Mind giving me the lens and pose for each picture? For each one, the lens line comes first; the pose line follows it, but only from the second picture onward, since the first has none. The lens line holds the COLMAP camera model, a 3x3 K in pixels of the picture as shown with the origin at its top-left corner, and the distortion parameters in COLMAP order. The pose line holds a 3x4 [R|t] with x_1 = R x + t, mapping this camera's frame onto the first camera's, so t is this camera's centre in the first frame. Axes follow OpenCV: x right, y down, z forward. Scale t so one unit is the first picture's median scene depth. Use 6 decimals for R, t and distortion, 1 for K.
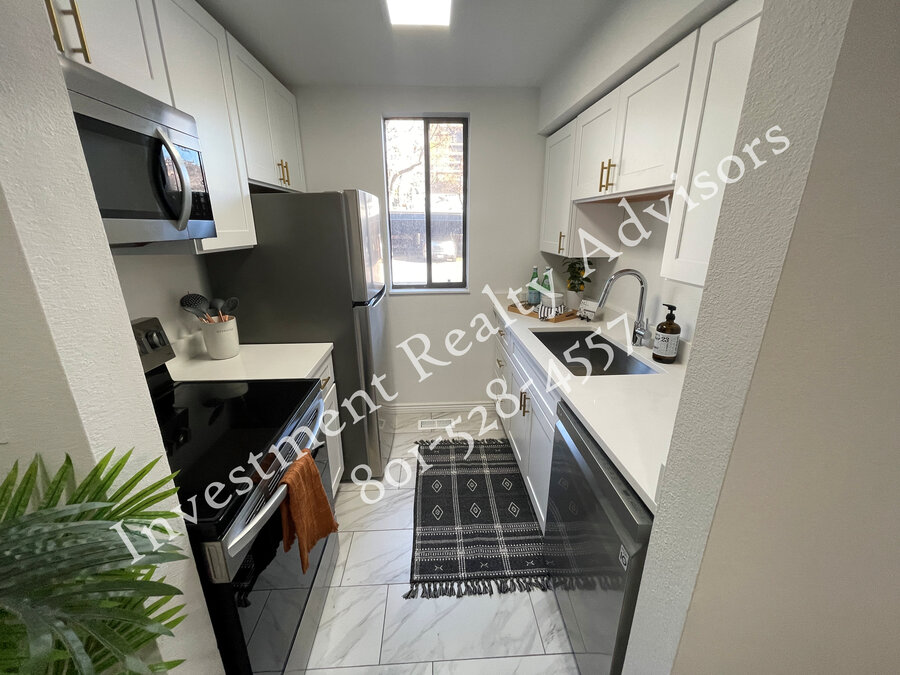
lens RADIAL K [[362.6, 0, 448.3], [0, 362.6, 336.5], [0, 0, 1]] dist [0.001019, 0.000388]
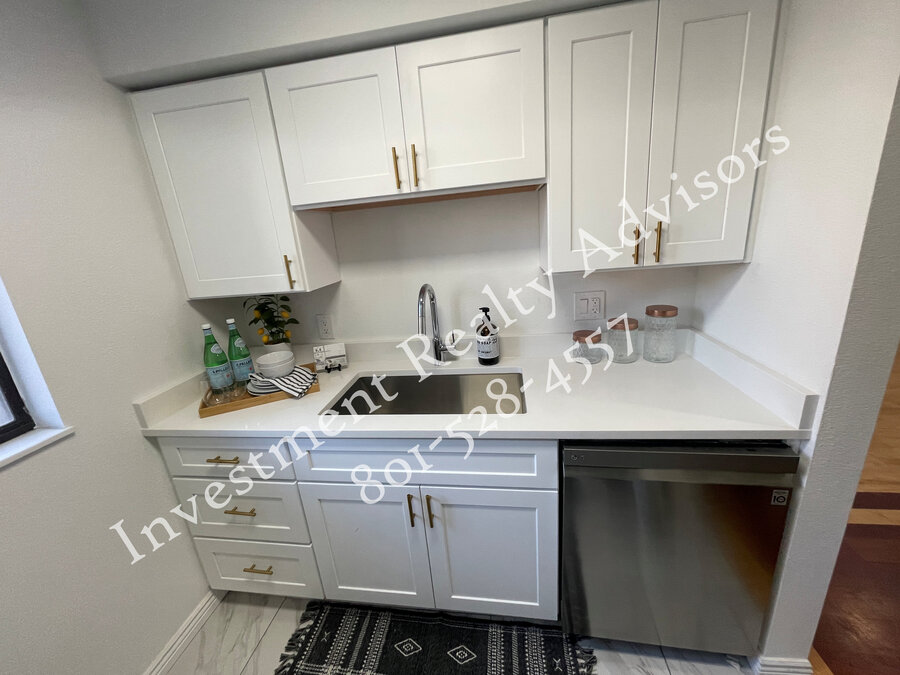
lens RADIAL K [[362.6, 0, 448.3], [0, 362.6, 336.5], [0, 0, 1]] dist [0.001019, 0.000388]
pose [[0.201932, -0.289037, 0.935778, -0.319520], [0.371933, 0.906515, 0.199739, -0.224191], [-0.906029, 0.307713, 0.290557, 0.744075]]
